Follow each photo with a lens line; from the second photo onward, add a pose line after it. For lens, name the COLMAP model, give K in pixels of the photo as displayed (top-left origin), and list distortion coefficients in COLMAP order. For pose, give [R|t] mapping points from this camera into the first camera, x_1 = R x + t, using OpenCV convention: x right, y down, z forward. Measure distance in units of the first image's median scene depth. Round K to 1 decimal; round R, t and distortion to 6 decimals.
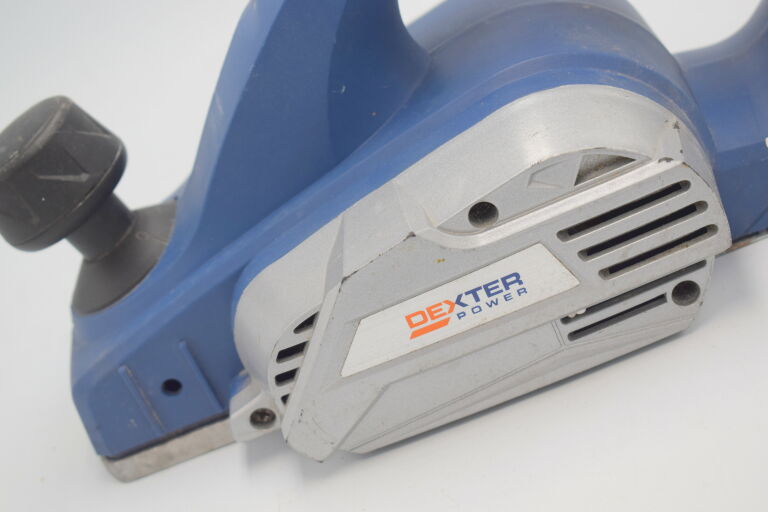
lens RADIAL K [[1636.1, 0, 382.4], [0, 1636.1, 256.1], [0, 0, 1]] dist [0.031155, 0.000000]
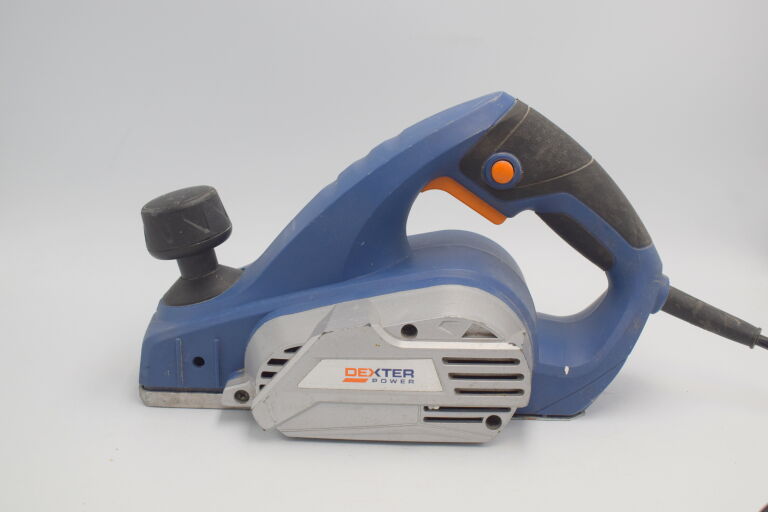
lens RADIAL K [[1157.5, 0, 385.3], [0, 1157.5, 256.4], [0, 0, 1]] dist [0.008934, 0.000000]
pose [[0.911142, 0.411795, 0.015670, -0.015862], [-0.400898, 0.894551, -0.197635, 0.154091], [-0.095403, 0.173792, 0.980150, -0.249291]]
